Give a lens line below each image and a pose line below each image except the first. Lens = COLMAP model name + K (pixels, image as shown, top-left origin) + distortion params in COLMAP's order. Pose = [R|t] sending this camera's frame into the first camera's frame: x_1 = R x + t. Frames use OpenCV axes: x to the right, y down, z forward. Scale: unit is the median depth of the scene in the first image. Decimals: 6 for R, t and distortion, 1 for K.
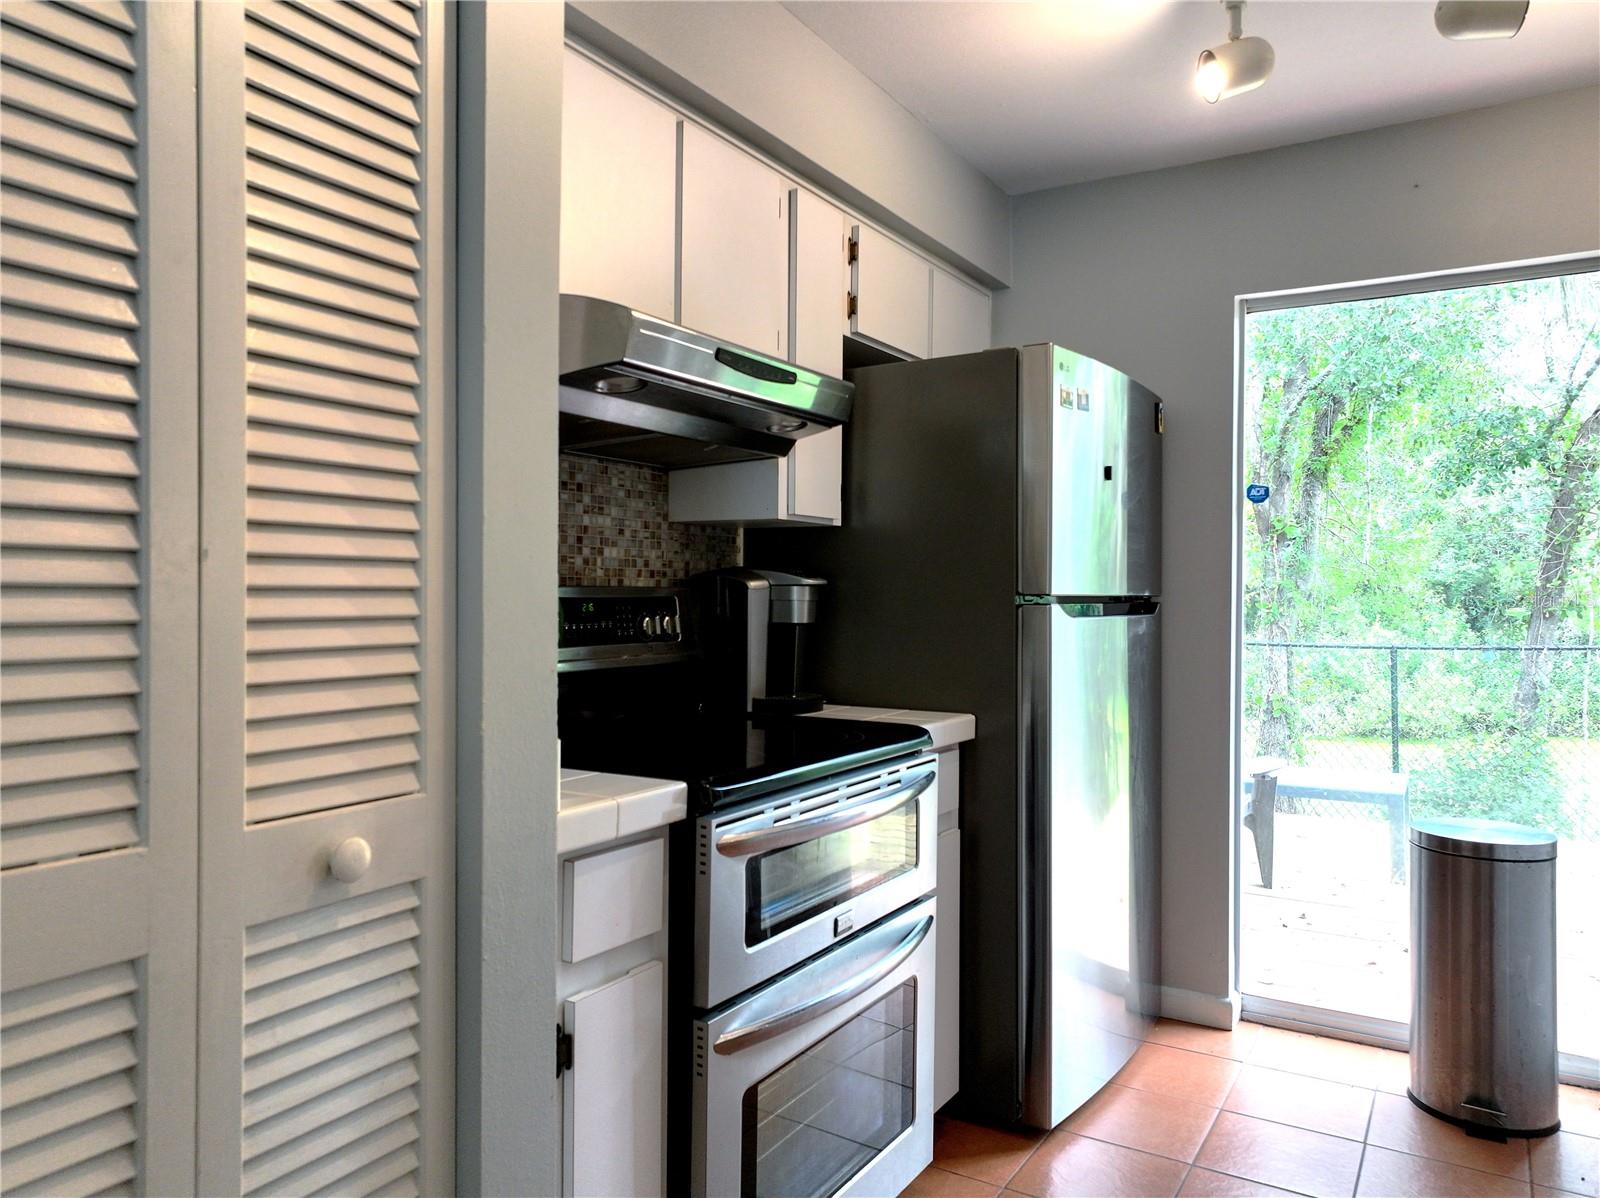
lens RADIAL K [[1130.5, 0, 807.8], [0, 1130.5, 589.9], [0, 0, 1]] dist [0.009924, 0.000110]
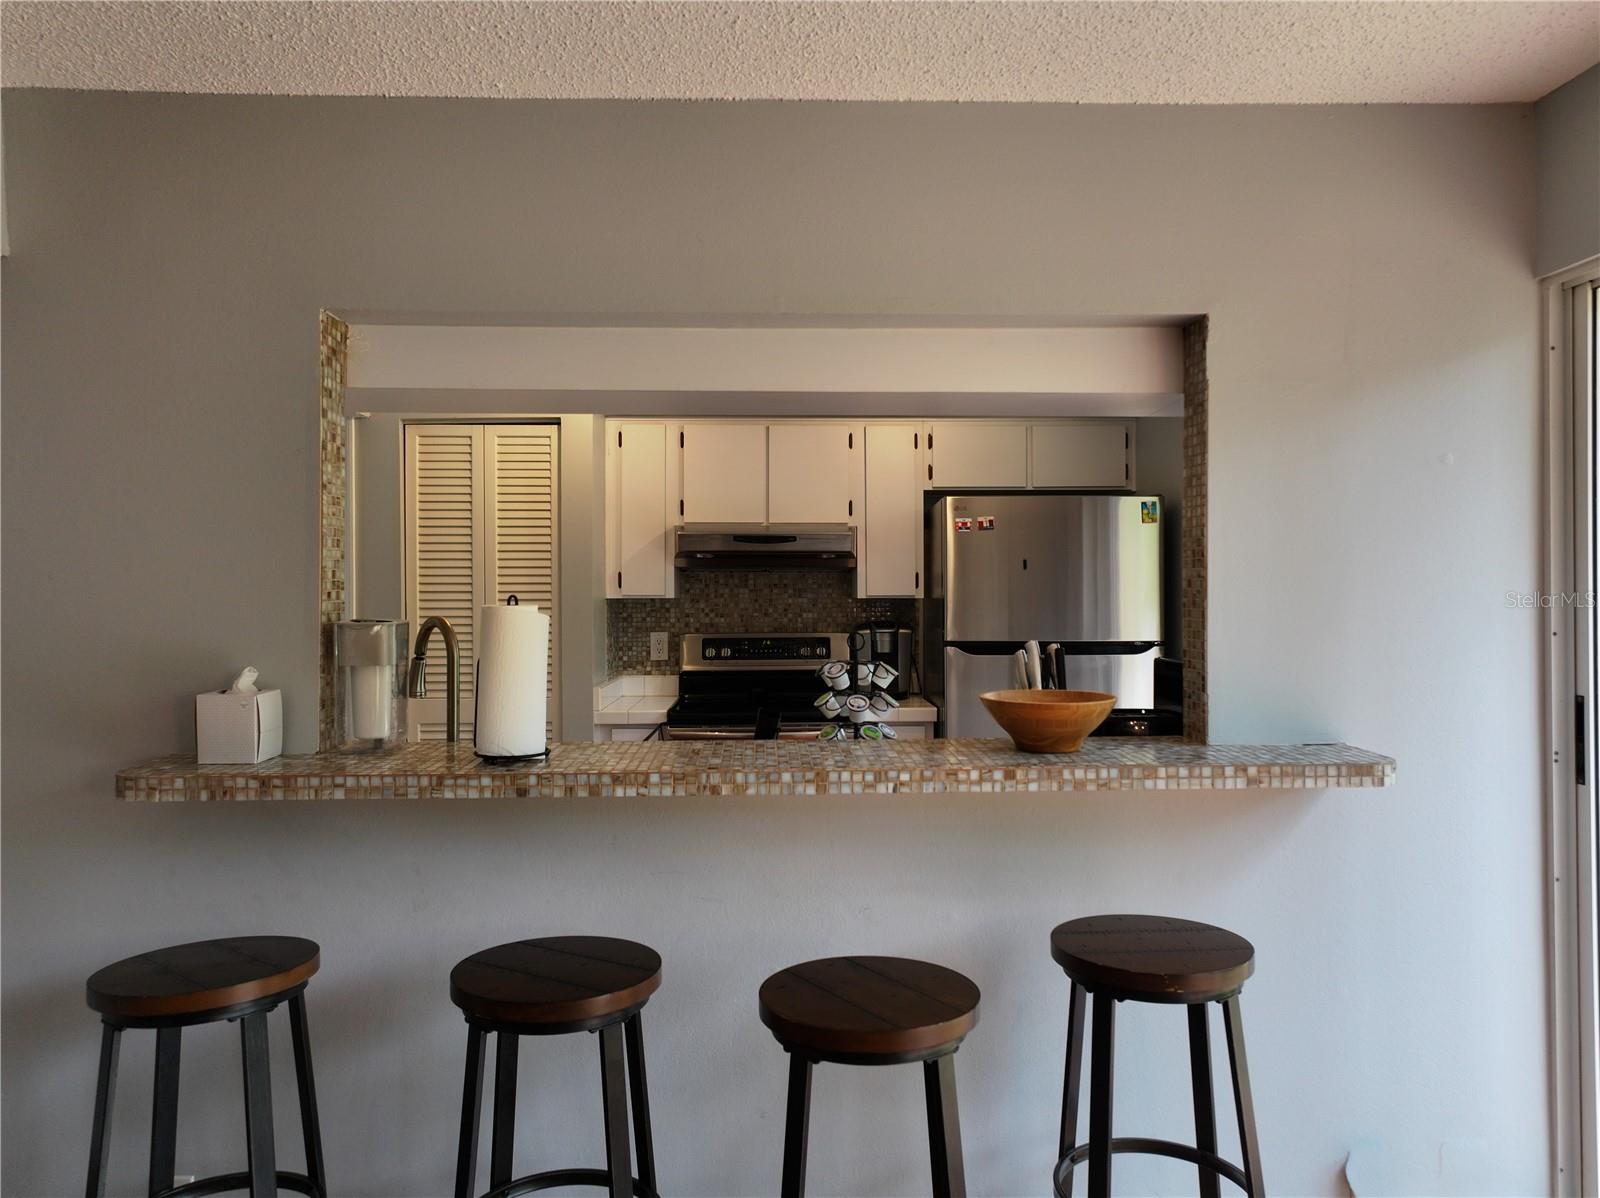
lens RADIAL K [[1130.5, 0, 807.8], [0, 1130.5, 589.9], [0, 0, 1]] dist [0.009924, 0.000110]
pose [[0.536133, -0.009757, -0.844077, 1.587039], [0.010547, 0.999933, -0.004860, -0.070093], [0.844068, -0.006297, 0.536200, -0.112872]]
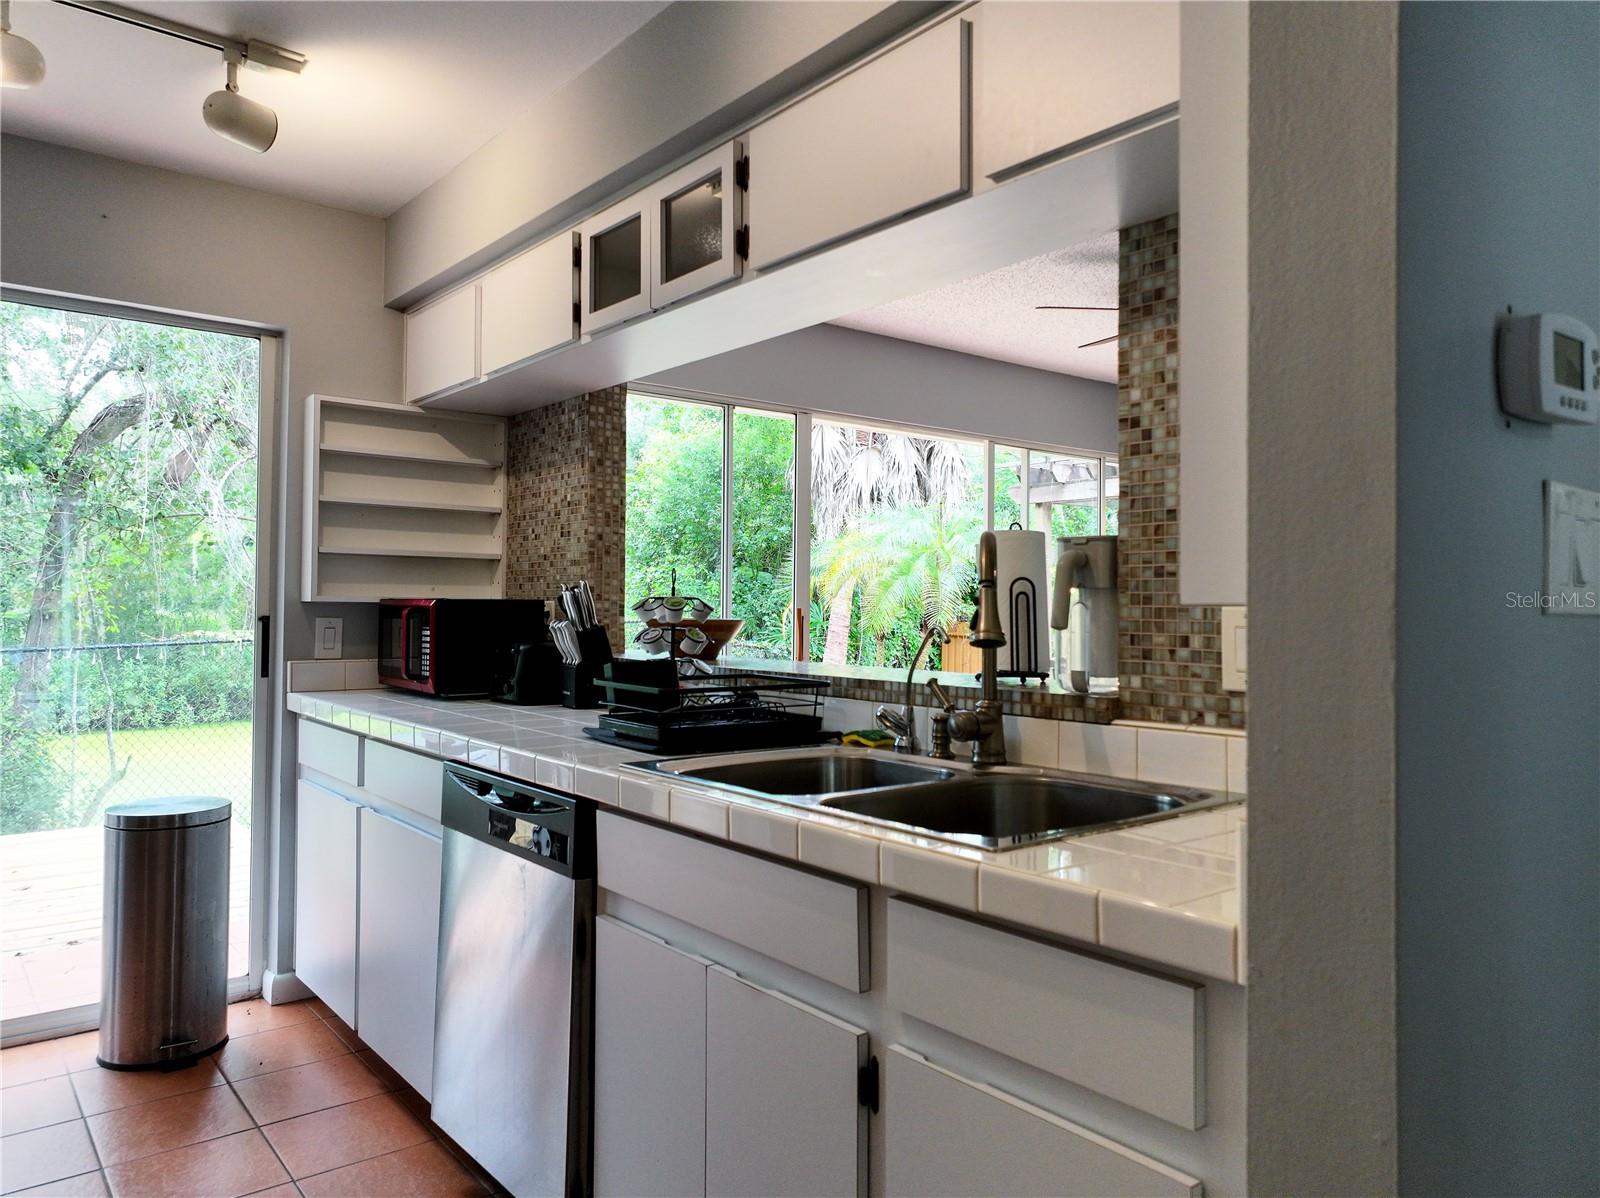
lens RADIAL K [[1130.5, 0, 807.8], [0, 1130.5, 589.9], [0, 0, 1]] dist [0.009924, 0.000110]
pose [[0.353608, 0.011020, 0.935329, -0.223660], [-0.009550, 0.999921, -0.008170, -0.001076], [-0.935345, -0.006043, 0.353686, -0.002736]]
